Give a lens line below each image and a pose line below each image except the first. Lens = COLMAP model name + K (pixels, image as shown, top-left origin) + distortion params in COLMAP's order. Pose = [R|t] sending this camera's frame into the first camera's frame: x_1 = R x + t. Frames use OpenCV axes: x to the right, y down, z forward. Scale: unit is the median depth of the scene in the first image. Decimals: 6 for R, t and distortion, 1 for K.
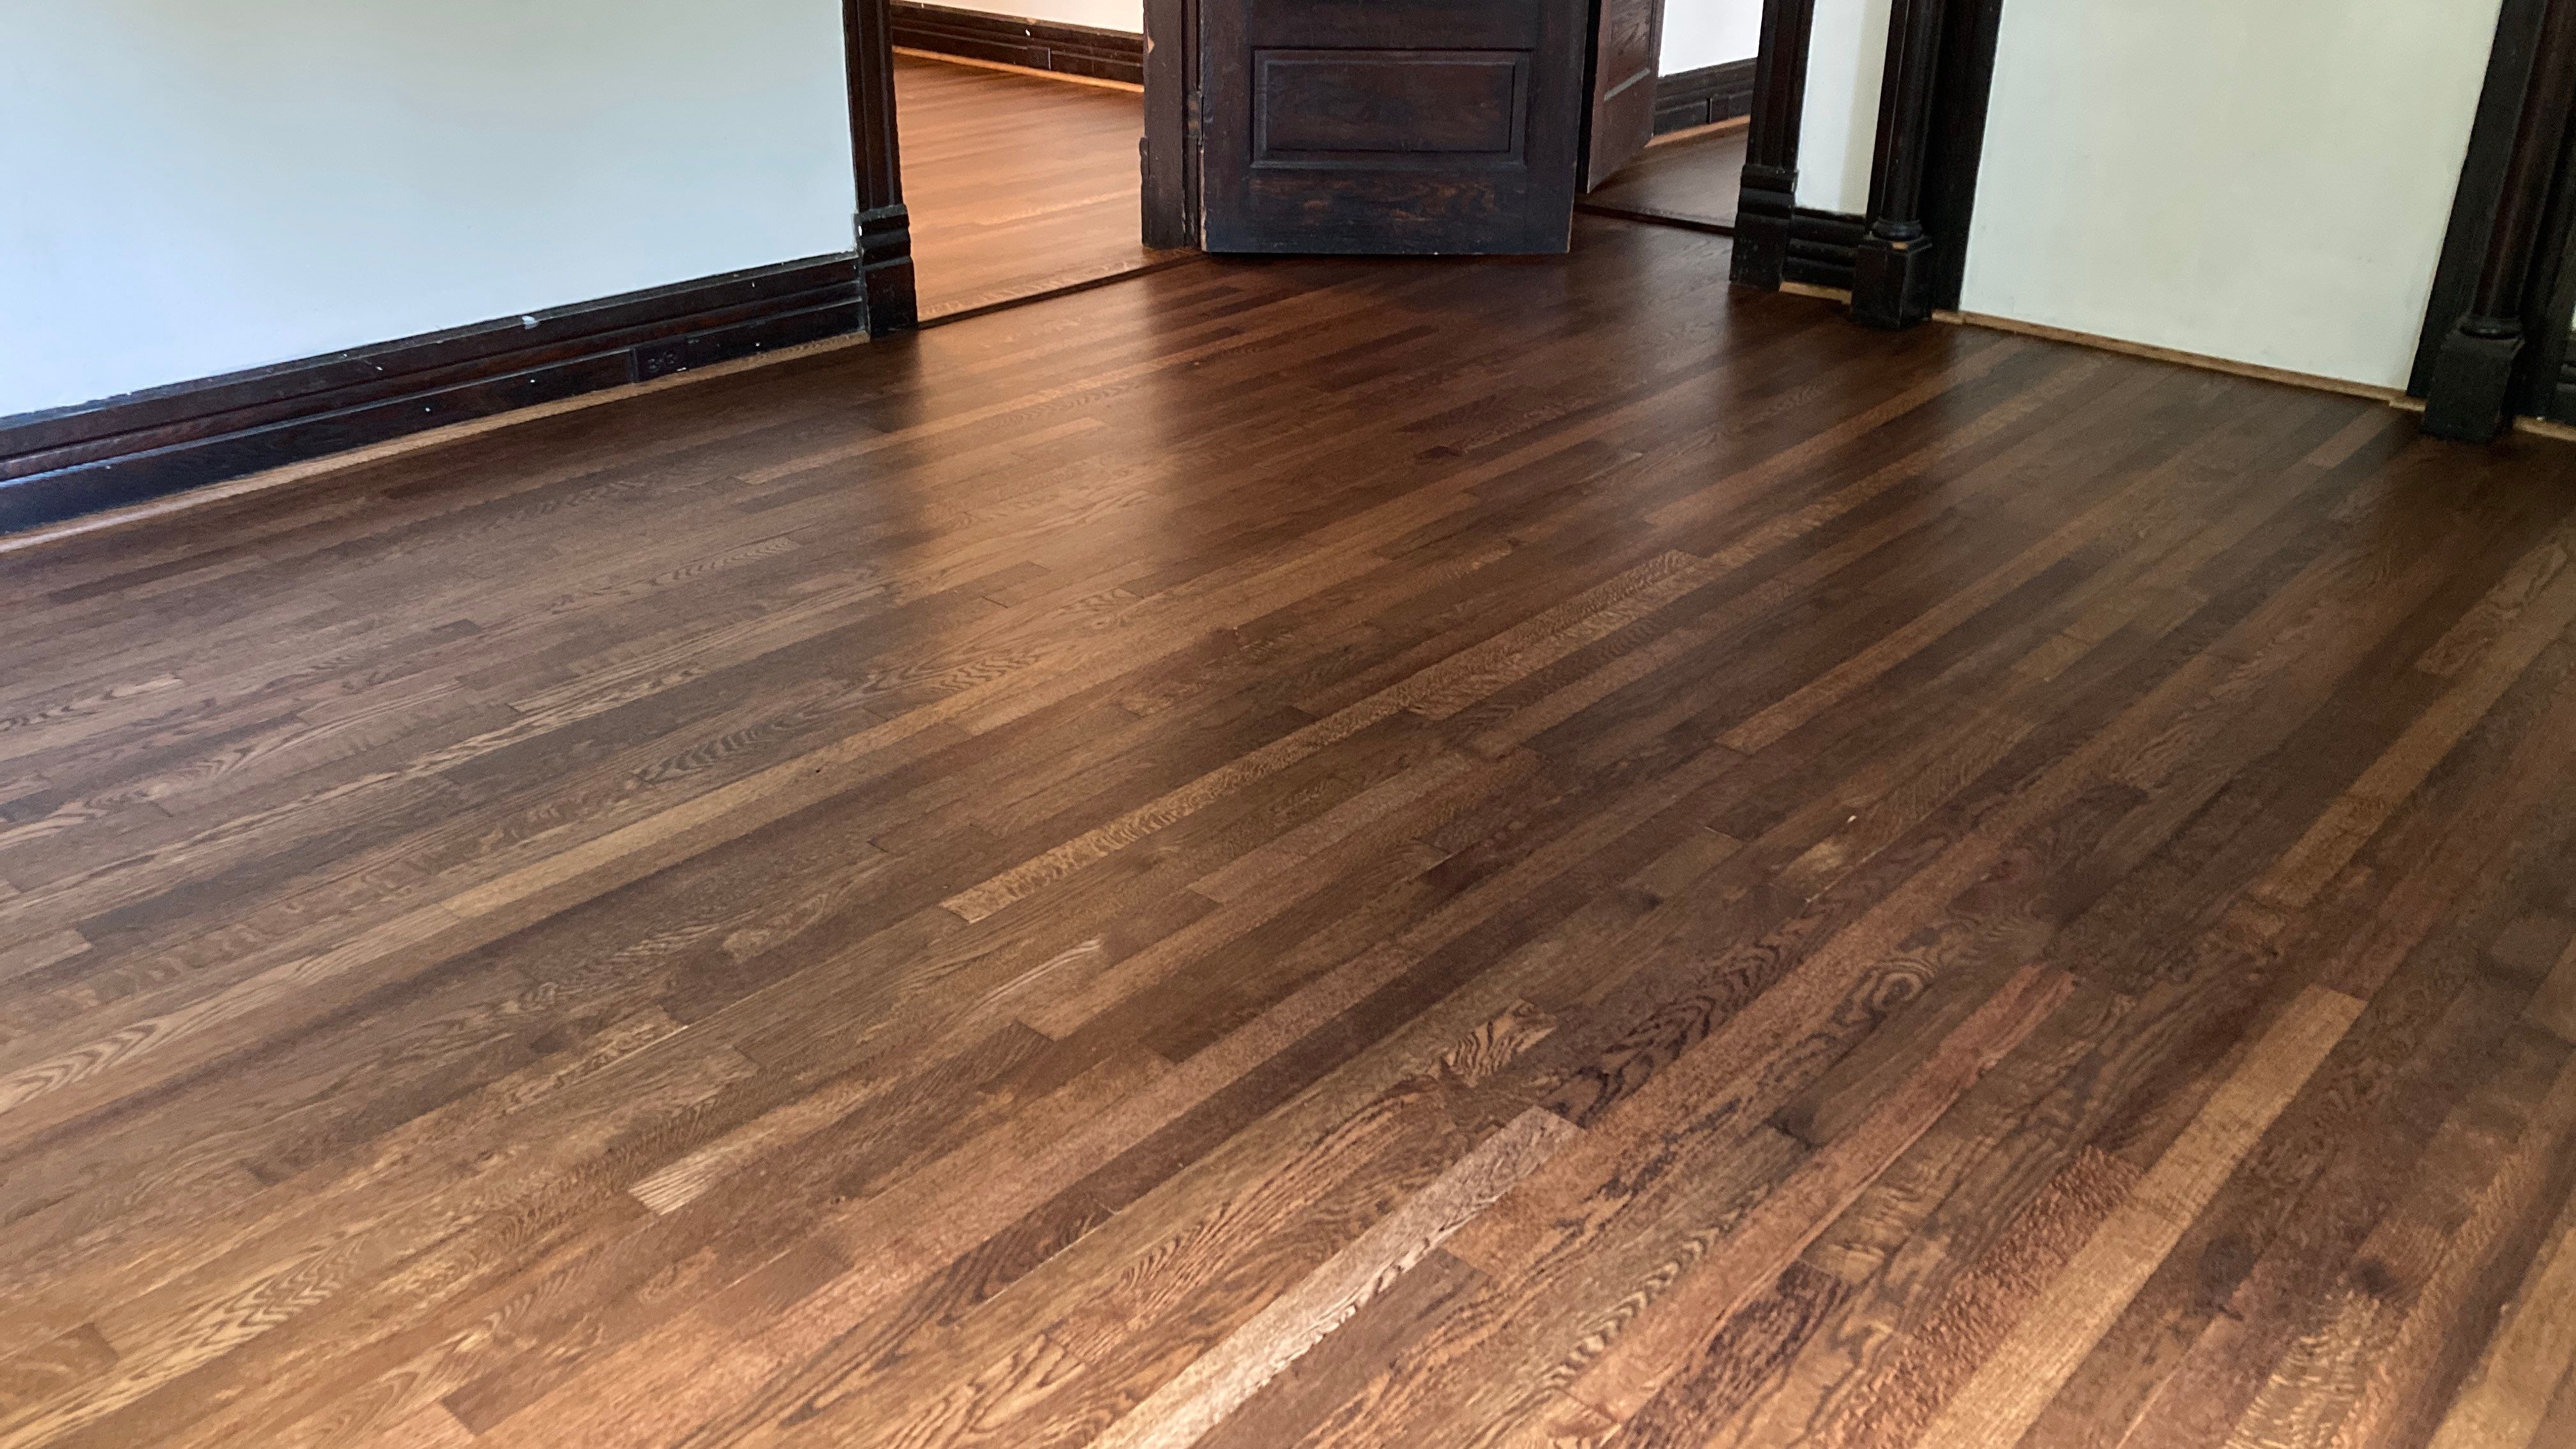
lens RADIAL K [[2125.2, 0, 1288.0], [0, 2125.2, 724.5], [0, 0, 1]] dist [0.004412, 0.002028]
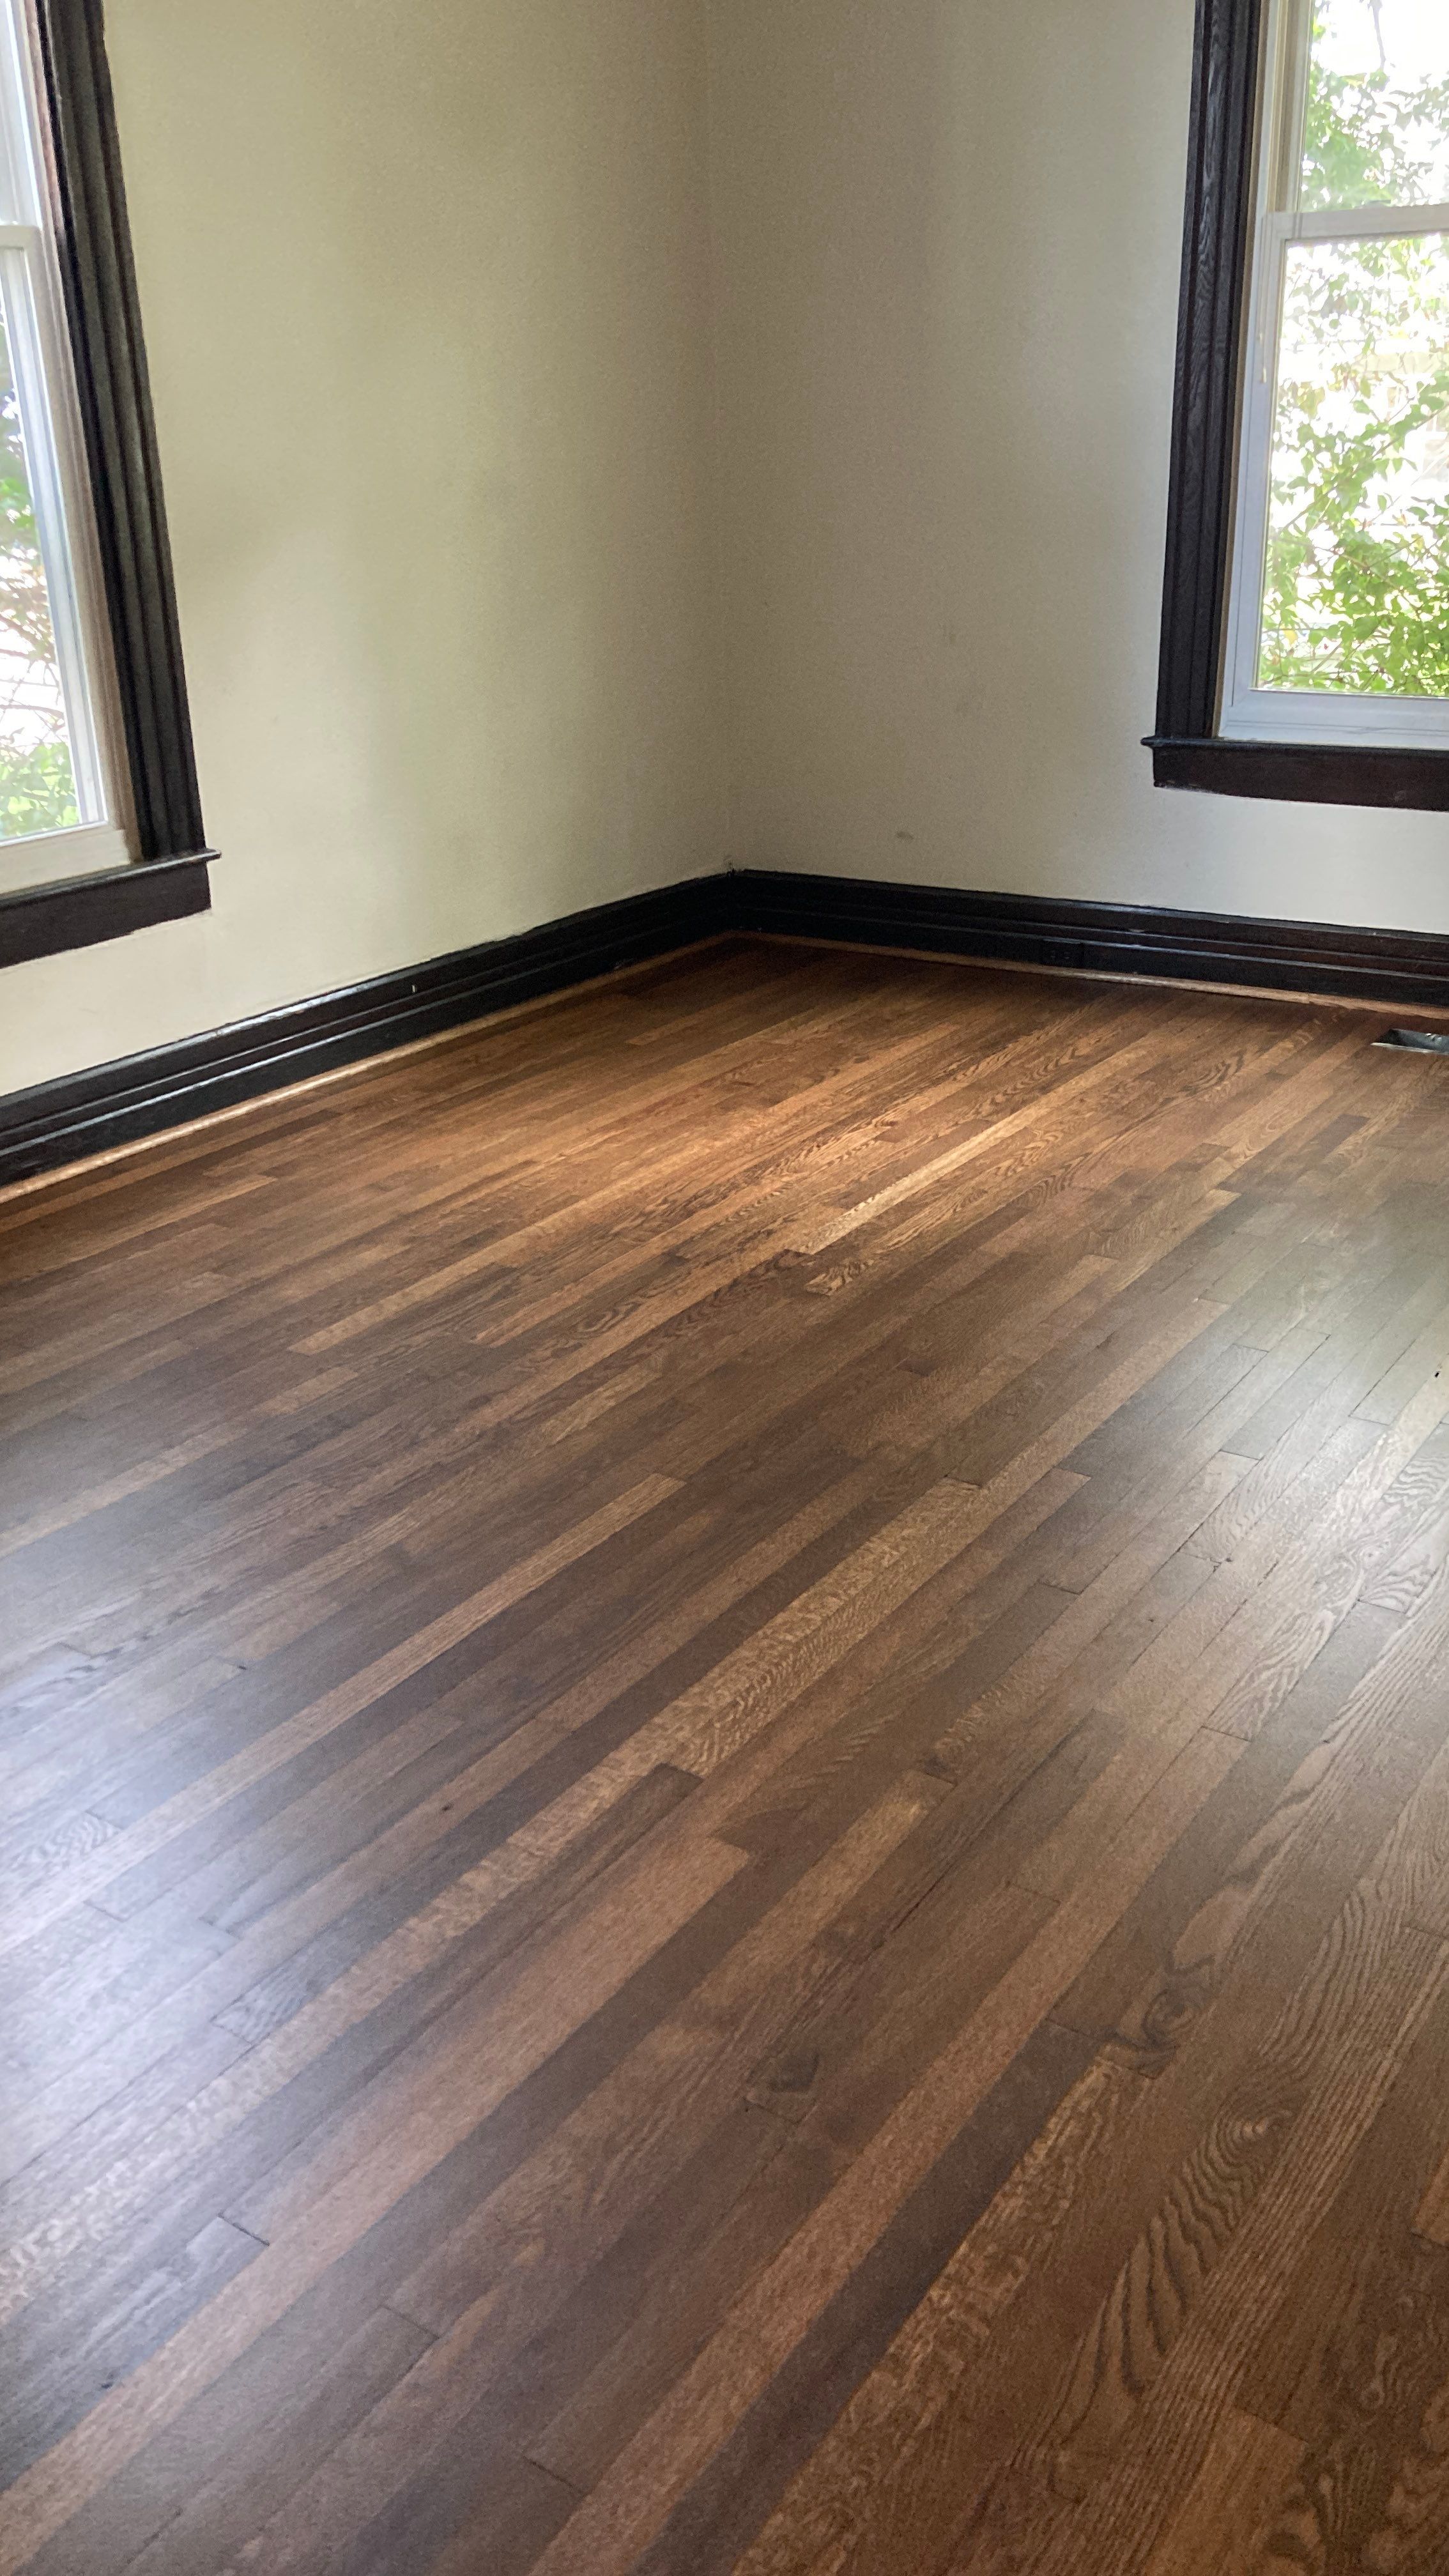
lens RADIAL K [[2125.2, 0, 724.5], [0, 2125.2, 1288.0], [0, 0, 1]] dist [0.004412, 0.002028]
pose [[-0.991186, 0.070793, -0.111980, 0.405818], [-0.035441, 0.672756, 0.739015, -1.173083], [0.127652, 0.736470, -0.664317, 2.264346]]
